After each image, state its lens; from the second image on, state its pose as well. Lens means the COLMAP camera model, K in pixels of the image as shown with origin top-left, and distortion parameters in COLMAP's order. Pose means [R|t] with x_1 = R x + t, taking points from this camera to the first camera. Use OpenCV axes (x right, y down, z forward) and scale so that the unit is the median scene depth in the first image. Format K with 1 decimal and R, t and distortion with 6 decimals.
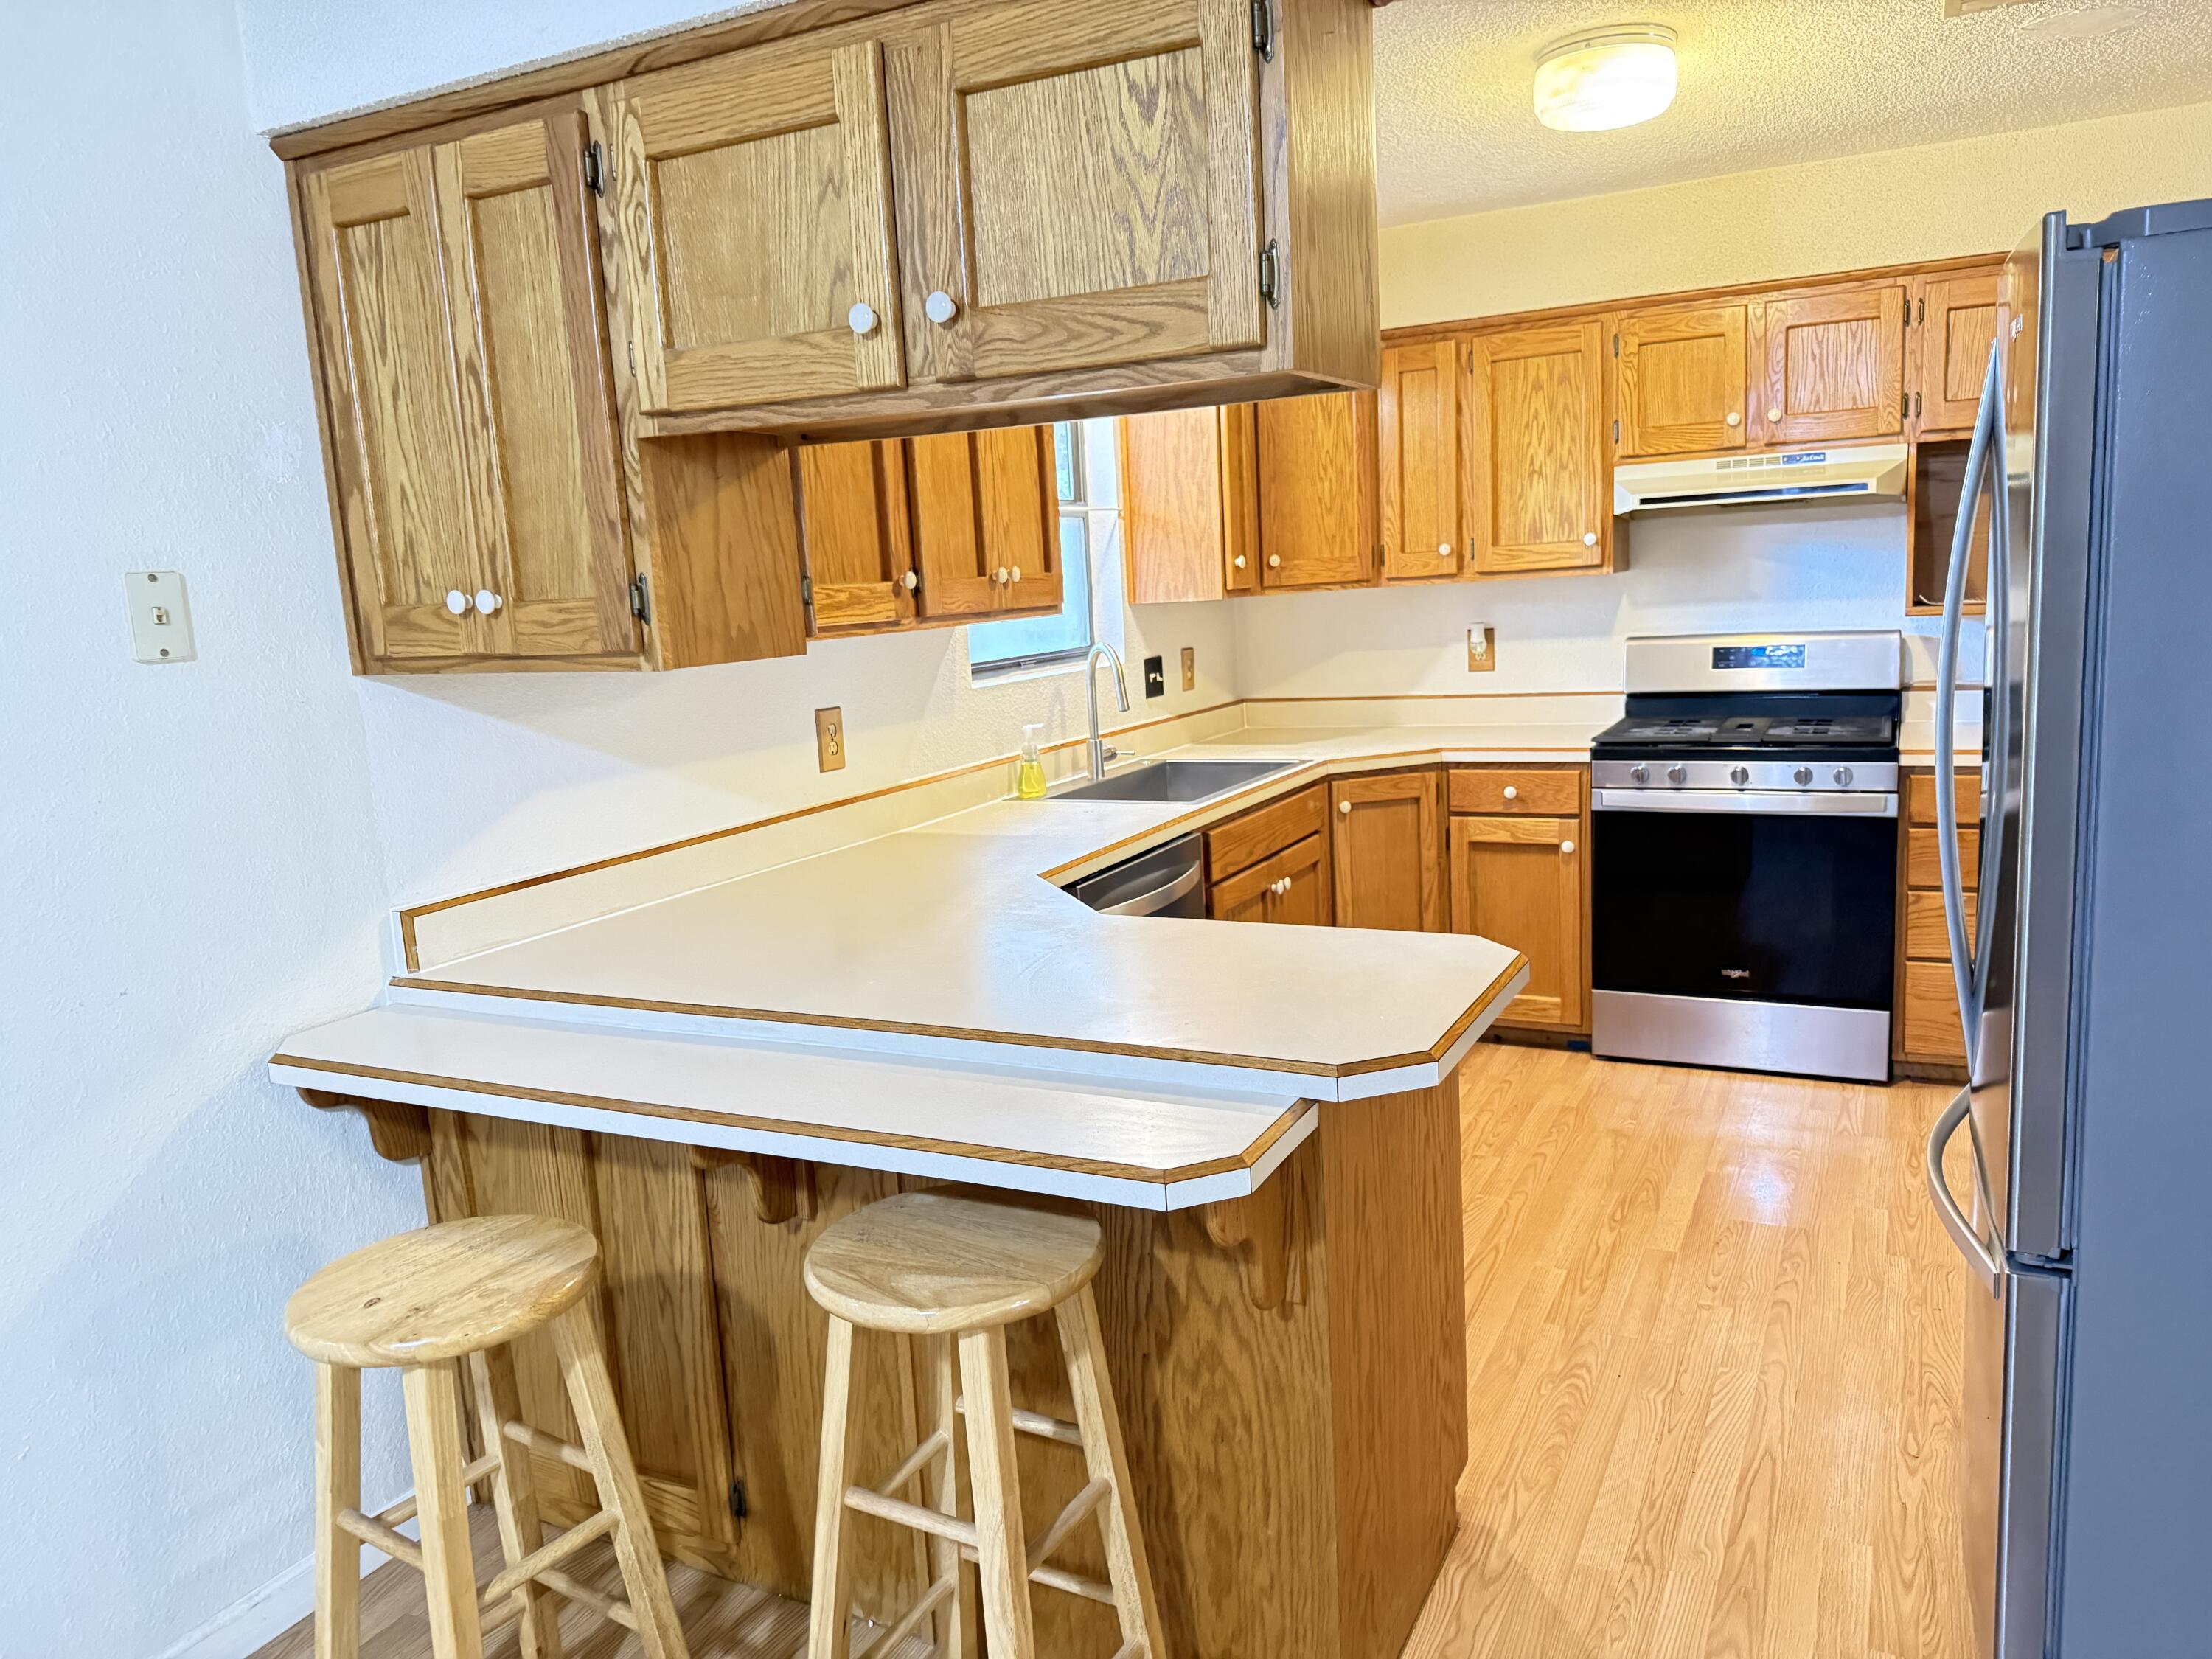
lens RADIAL K [[1558.8, 0, 1152.1], [0, 1558.8, 834.2], [0, 0, 1]] dist [0.129275, -0.267016]
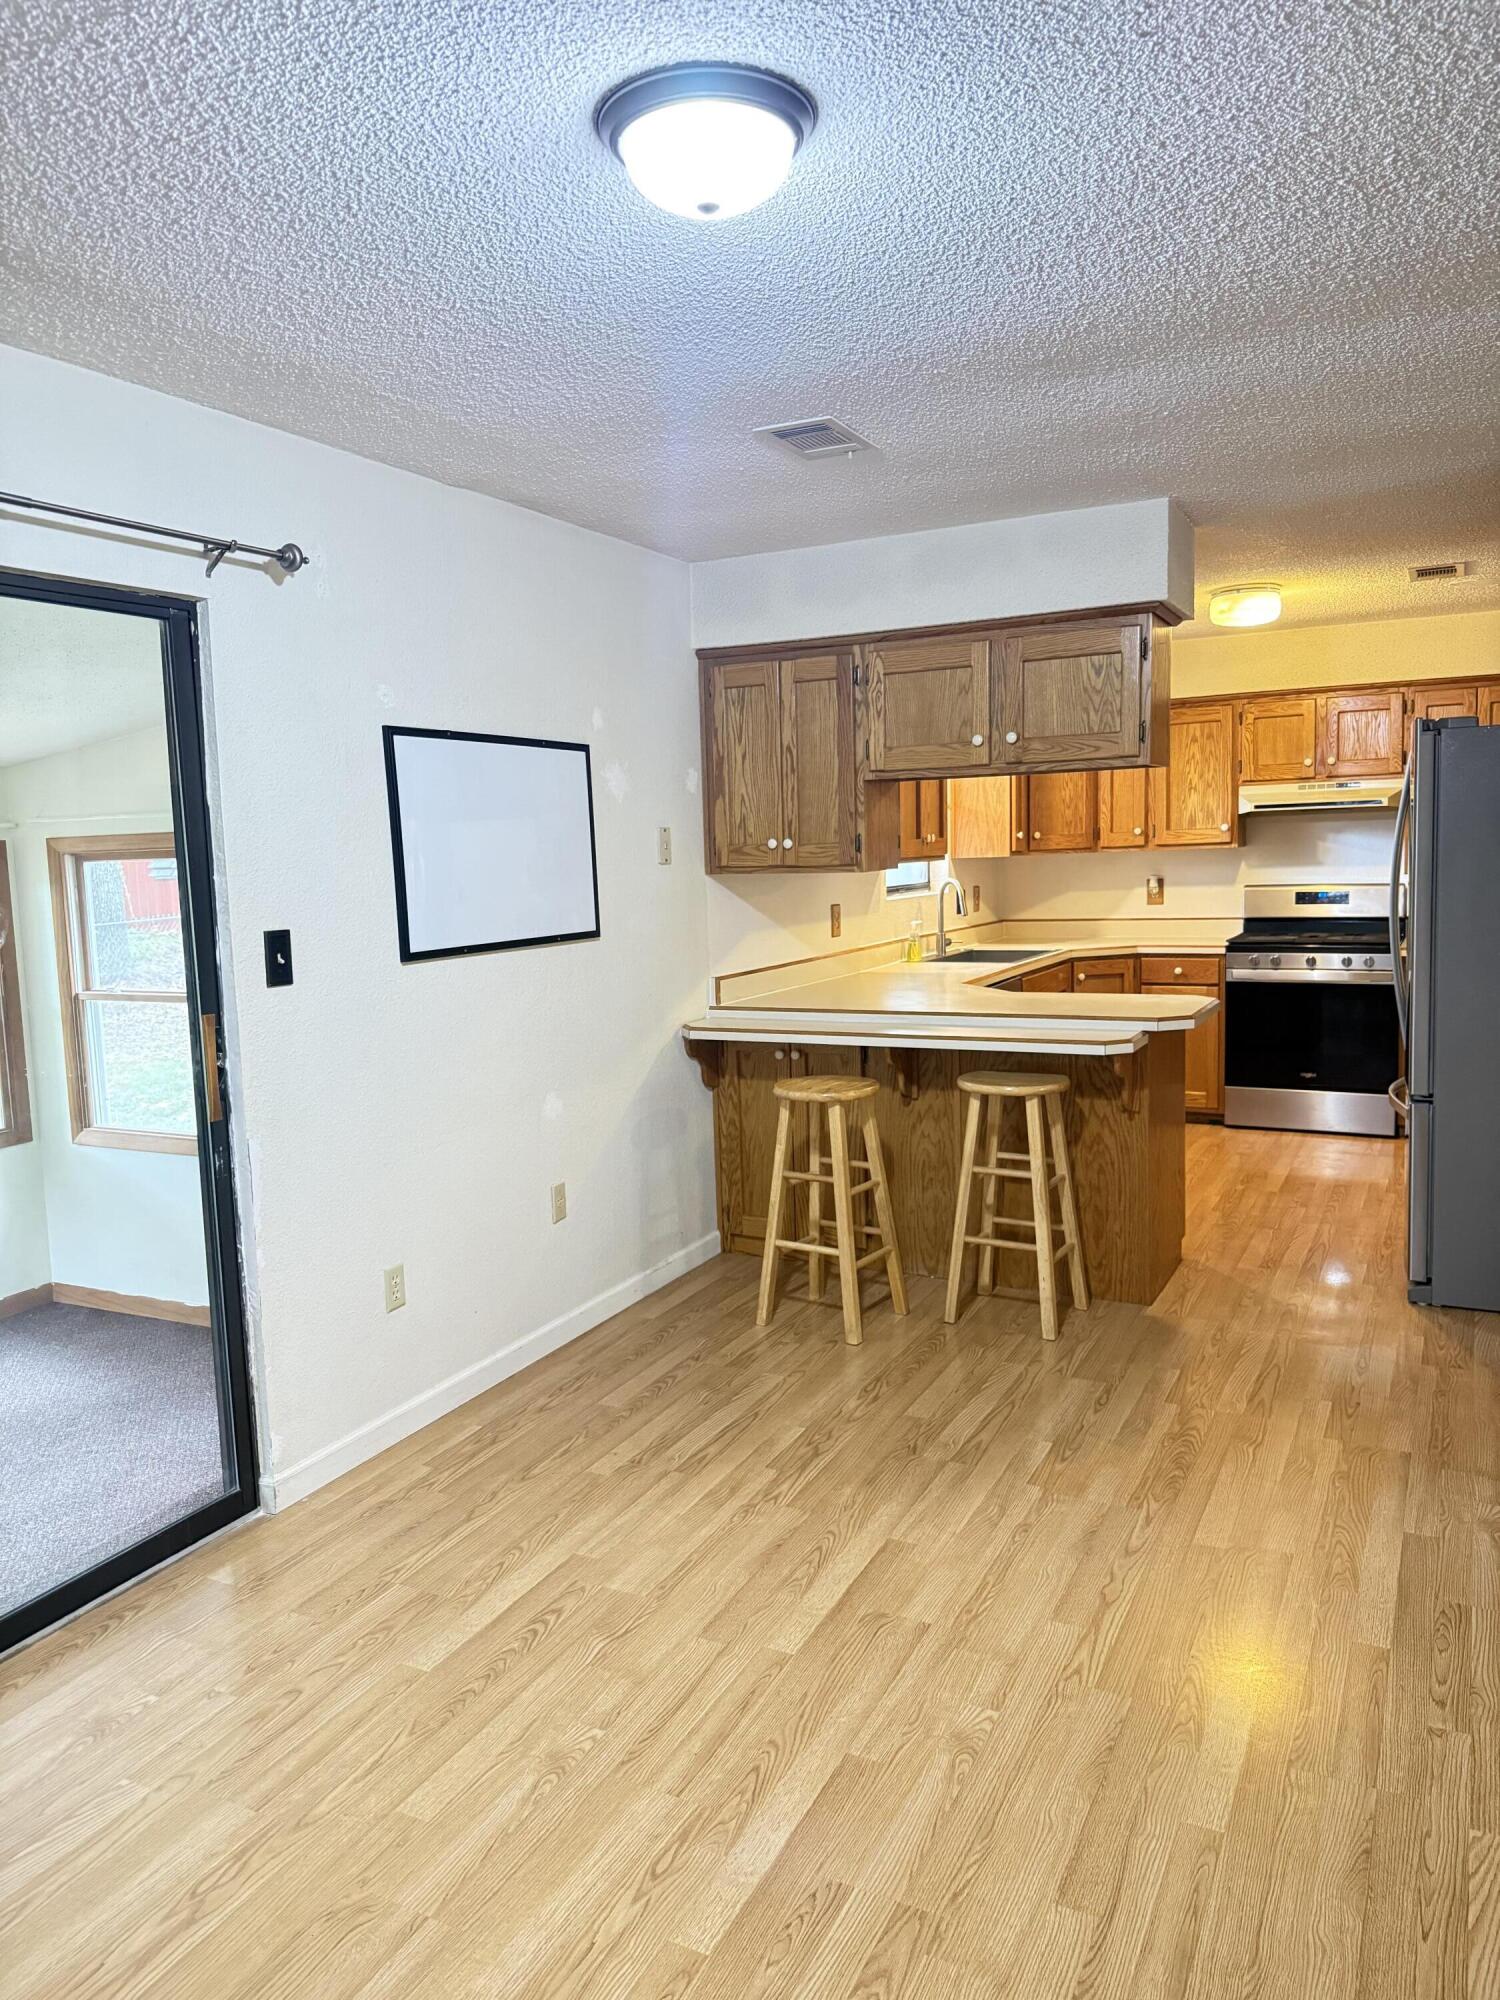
lens RADIAL K [[1386.1, 0, 750.0], [0, 1386.1, 1000.0], [0, 0, 1]] dist [0.100326, -0.236953]
pose [[0.999283, 0.025578, -0.027900, -0.209141], [-0.027127, 0.998027, -0.056632, 0.110546], [0.026396, 0.057349, 0.998005, -0.573738]]
